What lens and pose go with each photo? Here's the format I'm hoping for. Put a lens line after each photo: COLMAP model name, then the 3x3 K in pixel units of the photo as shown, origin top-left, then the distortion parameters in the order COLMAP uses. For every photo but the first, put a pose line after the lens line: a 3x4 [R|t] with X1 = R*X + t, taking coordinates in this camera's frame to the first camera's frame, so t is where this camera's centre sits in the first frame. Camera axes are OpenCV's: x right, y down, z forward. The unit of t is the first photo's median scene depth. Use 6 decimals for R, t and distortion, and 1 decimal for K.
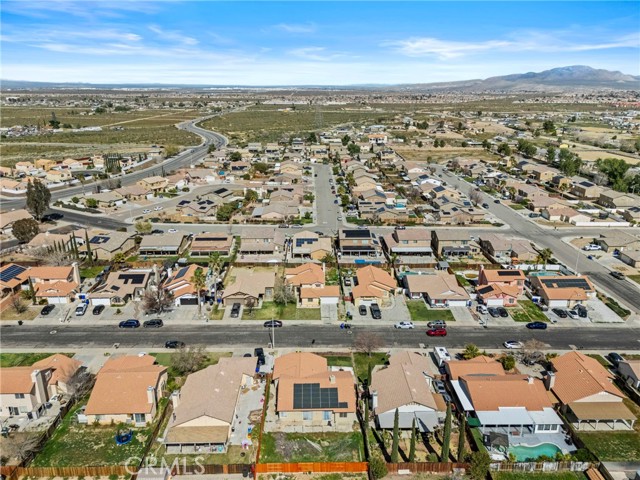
lens RADIAL K [[473.9, 0, 317.5], [0, 473.9, 226.9], [0, 0, 1]] dist [0.067247, -0.072775]
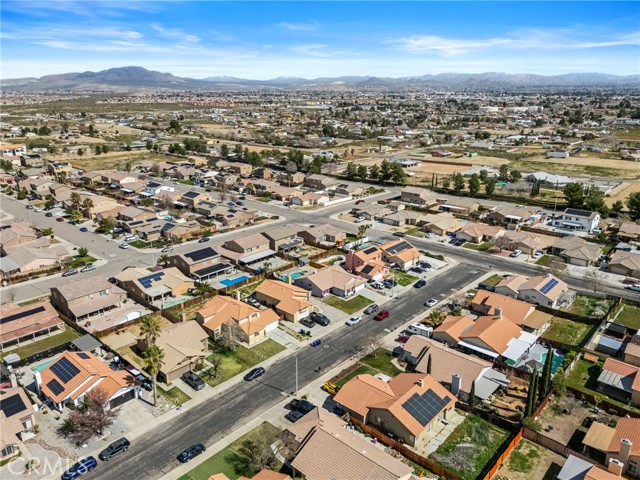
lens RADIAL K [[475.0, 0, 320.9], [0, 475.0, 239.0], [0, 0, 1]] dist [0.068589, -0.059389]
pose [[0.680405, -0.222939, 0.698102, -0.398945], [0.207473, 0.972231, 0.108268, -0.067009], [-0.702854, 0.071172, 0.707765, 0.225344]]
